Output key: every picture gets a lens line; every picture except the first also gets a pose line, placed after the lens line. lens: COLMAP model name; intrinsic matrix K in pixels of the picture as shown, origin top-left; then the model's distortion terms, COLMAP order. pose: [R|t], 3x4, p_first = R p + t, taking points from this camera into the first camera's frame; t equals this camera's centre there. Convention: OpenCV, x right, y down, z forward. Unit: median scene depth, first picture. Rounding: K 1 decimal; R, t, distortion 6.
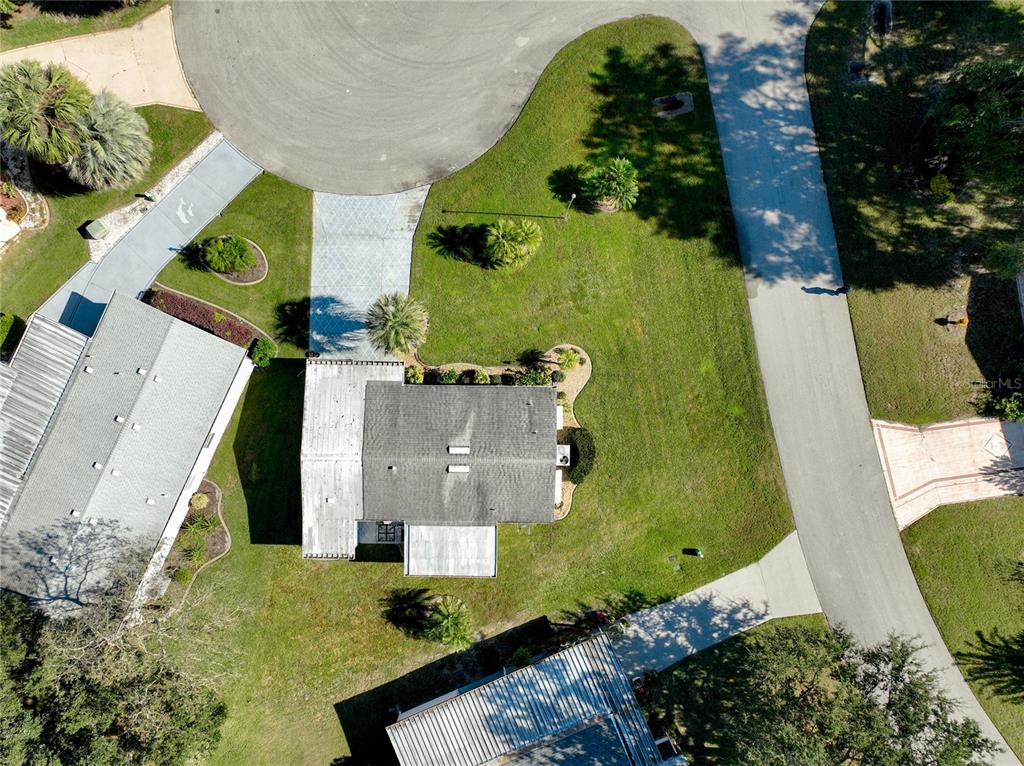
lens RADIAL K [[737.2, 0, 489.5], [0, 737.2, 384.7], [0, 0, 1]] dist [0.004200, -0.002252]
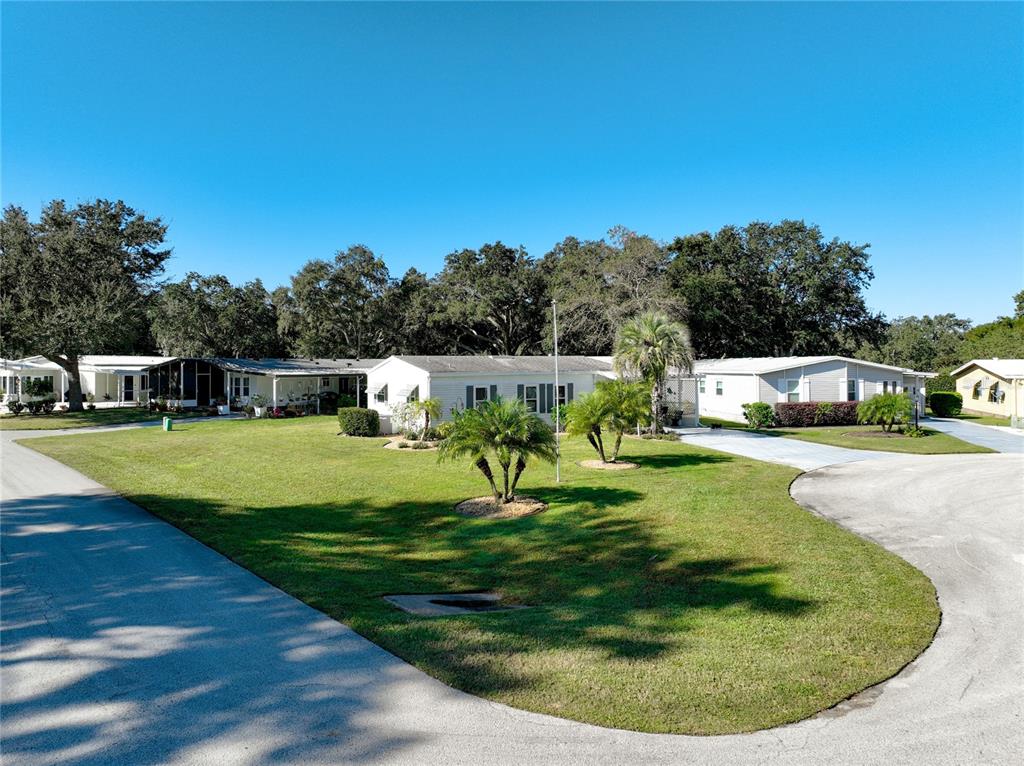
lens RADIAL K [[731.1, 0, 512.0], [0, 731.1, 383.0], [0, 0, 1]] dist [0.001112, 0.005291]
pose [[-0.853374, 0.023071, -0.520788, 0.372238], [-0.521168, -0.015402, 0.853315, -0.610480], [0.011665, 0.999615, 0.025168, 0.926370]]
